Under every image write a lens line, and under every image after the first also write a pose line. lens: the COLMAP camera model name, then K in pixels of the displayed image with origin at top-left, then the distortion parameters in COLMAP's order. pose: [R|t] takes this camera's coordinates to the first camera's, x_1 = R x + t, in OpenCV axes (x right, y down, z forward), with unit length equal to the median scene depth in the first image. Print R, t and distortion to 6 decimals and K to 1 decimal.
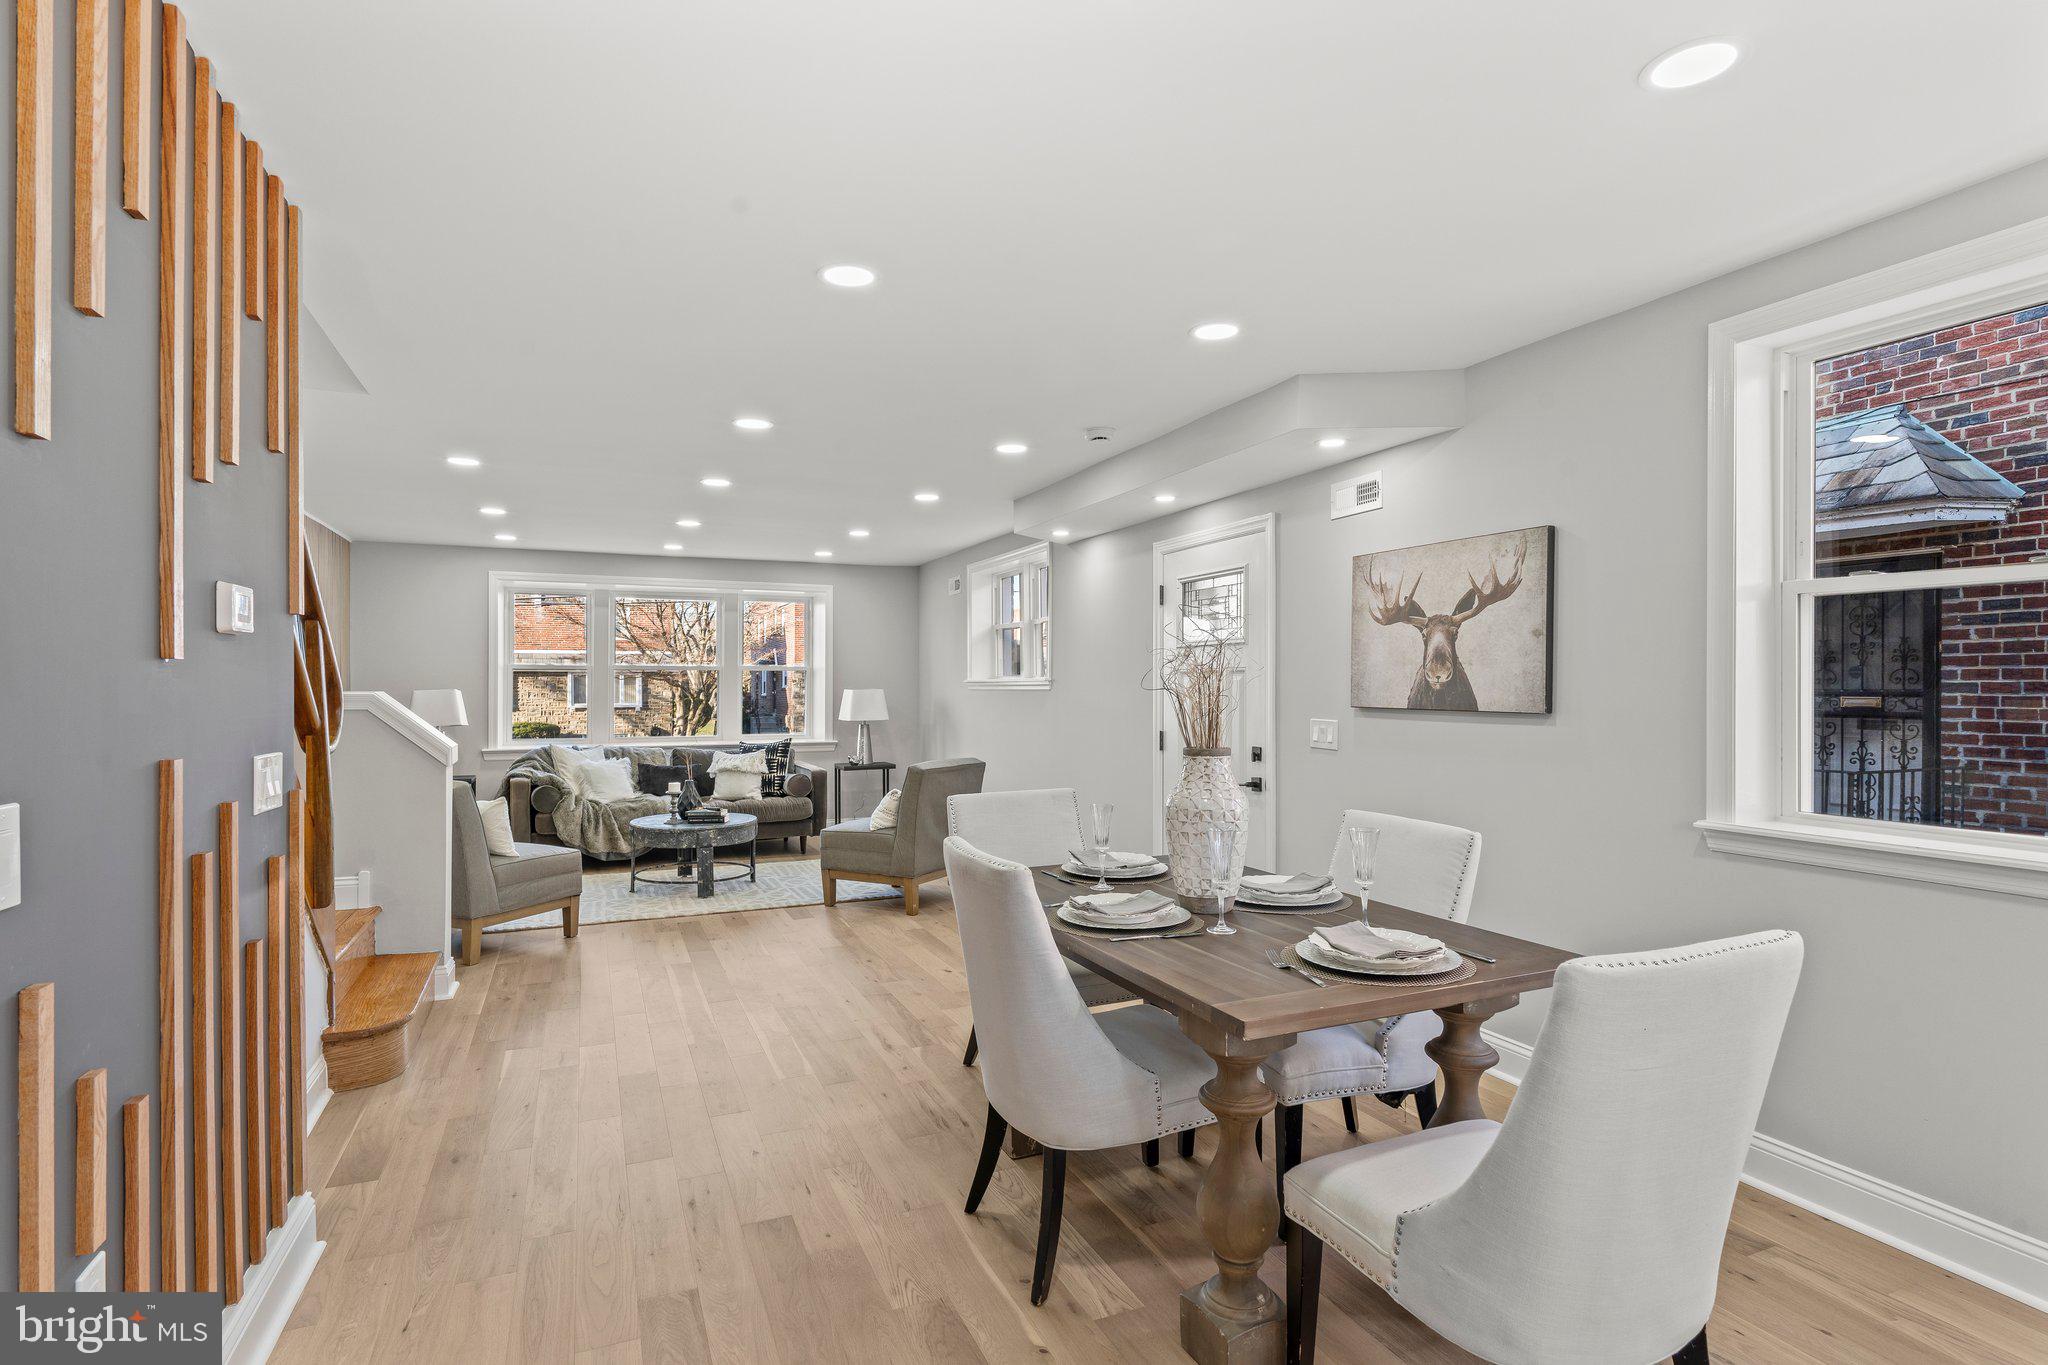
lens RADIAL K [[1022.9, 0, 1027.2], [0, 1022.9, 686.9], [0, 0, 1]] dist [-0.005877, -0.000396]
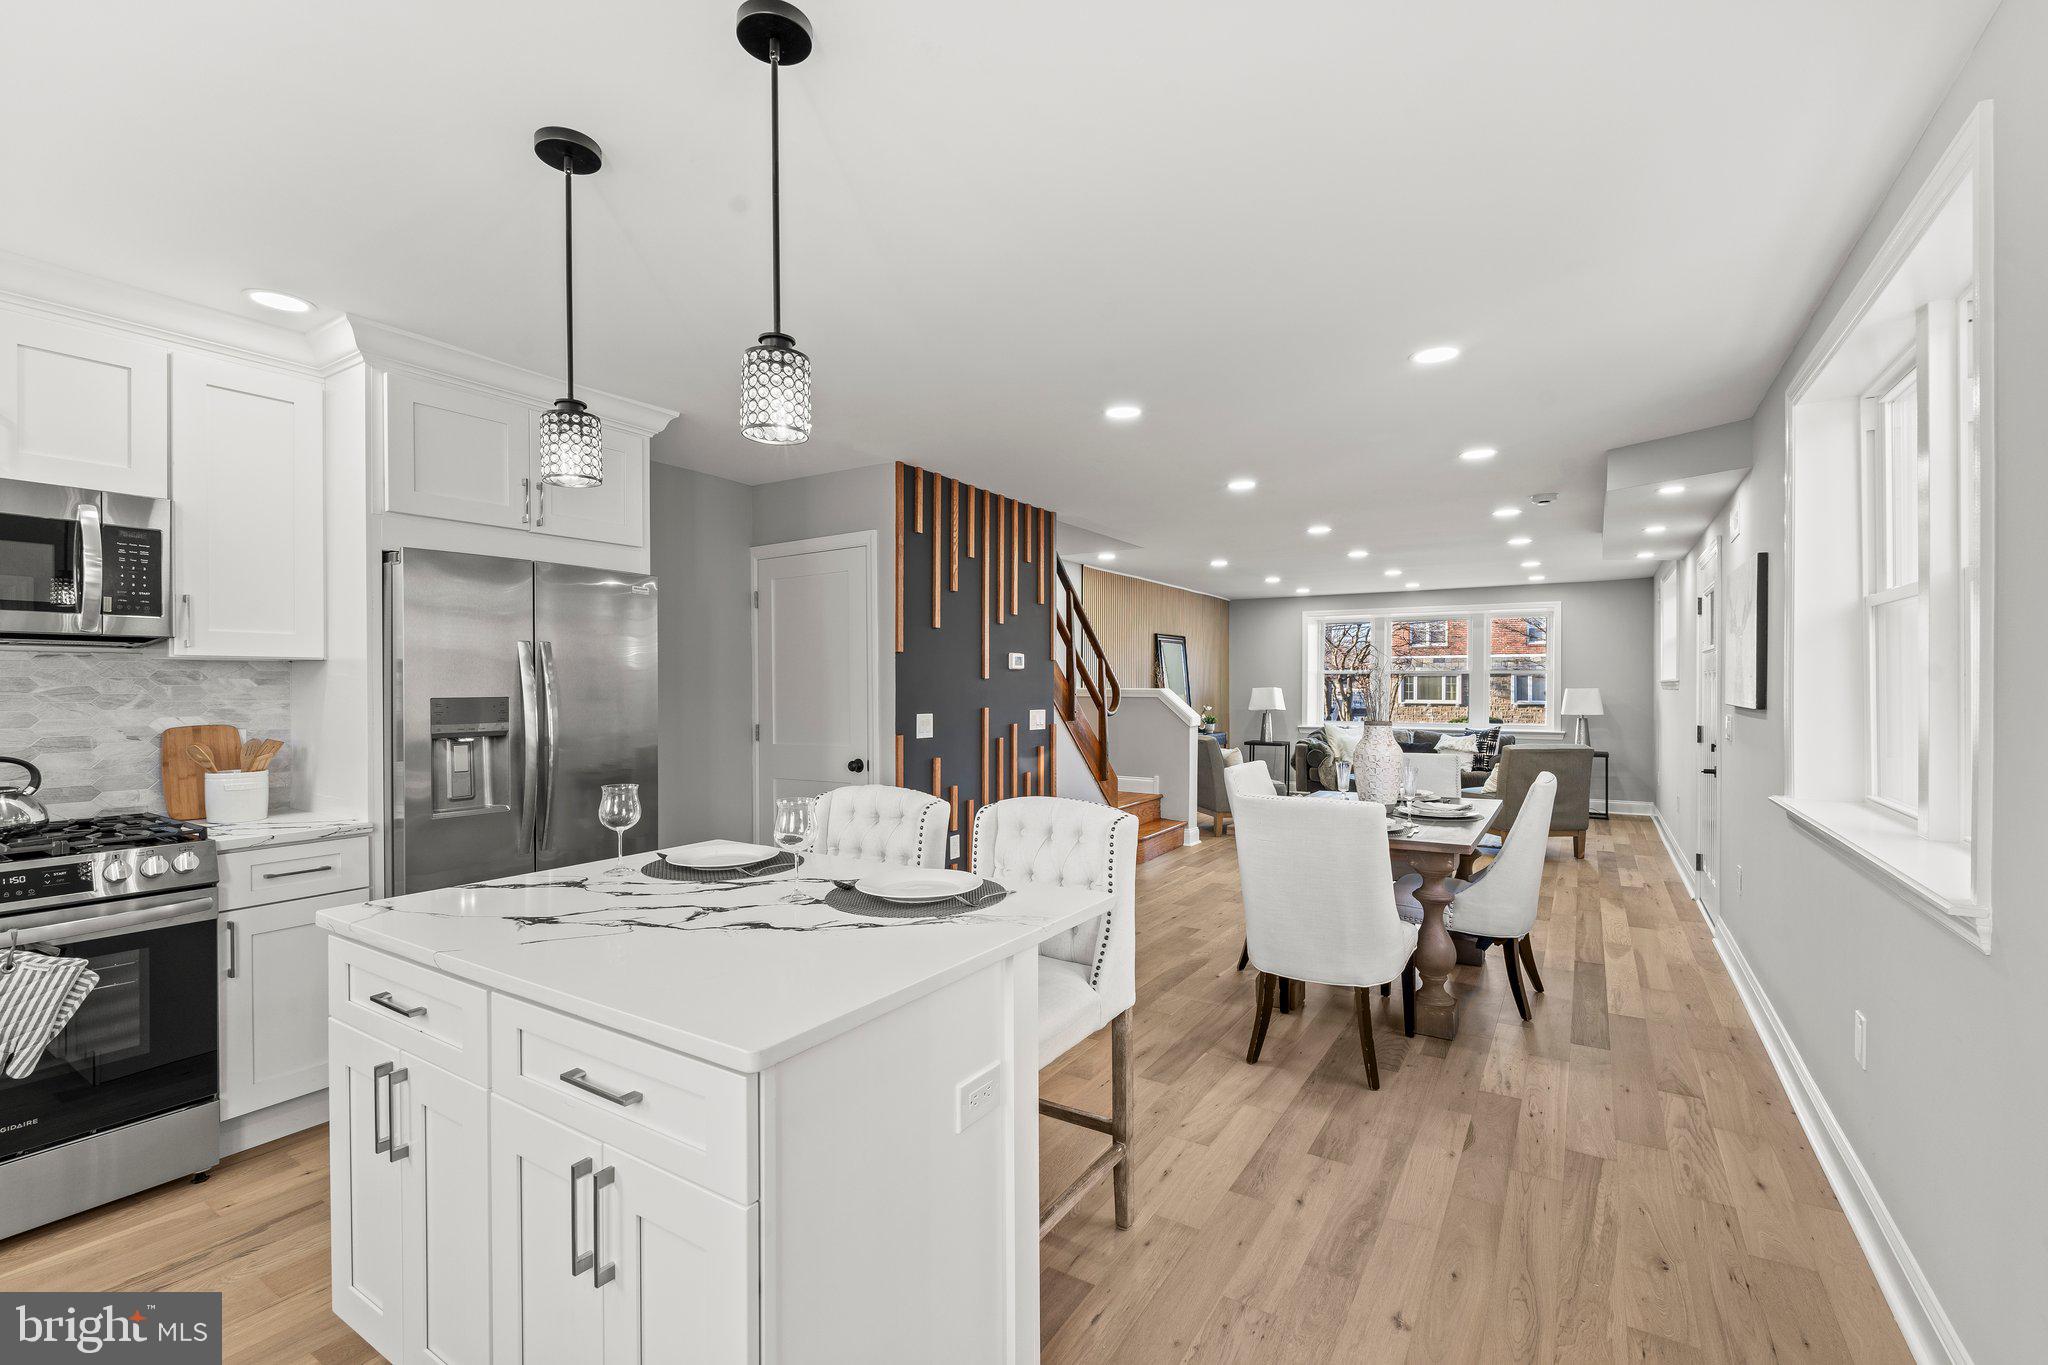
lens RADIAL K [[898.2, 0, 1021.8], [0, 898.2, 688.6], [0, 0, 1]] dist [-0.005269, -0.000288]
pose [[0.566343, 0.003112, -0.824164, 0.789303], [-0.000720, 0.999994, 0.003281, -0.000186], [0.824169, -0.001265, 0.566342, -0.275998]]
